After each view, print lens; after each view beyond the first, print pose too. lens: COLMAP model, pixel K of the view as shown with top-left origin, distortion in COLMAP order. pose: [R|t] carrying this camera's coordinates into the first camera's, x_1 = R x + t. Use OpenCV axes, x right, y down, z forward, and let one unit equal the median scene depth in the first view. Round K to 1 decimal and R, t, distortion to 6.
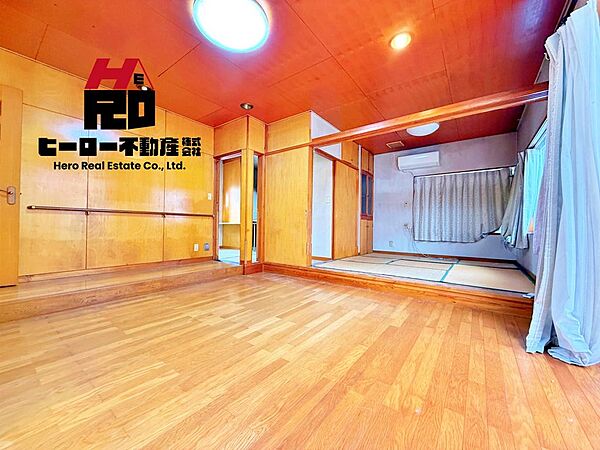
lens RADIAL K [[240.2, 0, 298.1], [0, 240.2, 224.4], [0, 0, 1]] dist [0.000486, 0.000257]
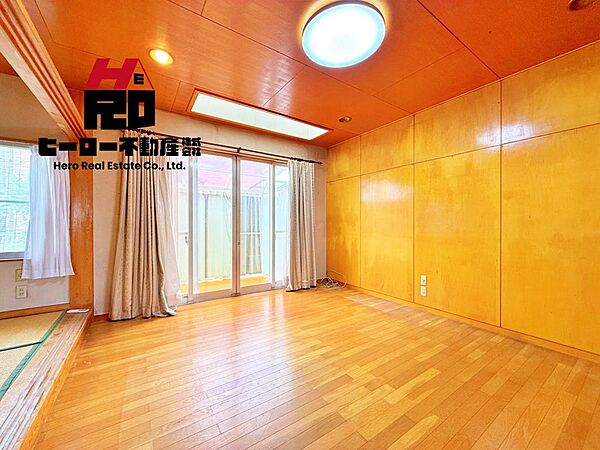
lens RADIAL K [[240.2, 0, 298.1], [0, 240.2, 224.4], [0, 0, 1]] dist [0.000486, 0.000257]
pose [[-0.945108, -0.014311, 0.326444, -0.202517], [-0.015574, 0.999878, -0.001256, -0.068097], [-0.326386, -0.006271, -0.945216, 0.910566]]
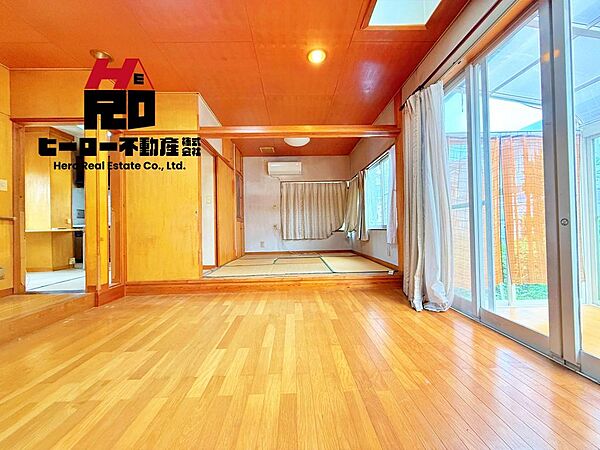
lens RADIAL K [[240.2, 0, 298.1], [0, 240.2, 224.4], [0, 0, 1]] dist [0.000486, 0.000257]
pose [[0.785265, -0.021763, 0.618778, -0.176844], [0.027788, 0.999614, -0.000108, -0.002473], [-0.618537, 0.017279, 0.785566, 0.113887]]
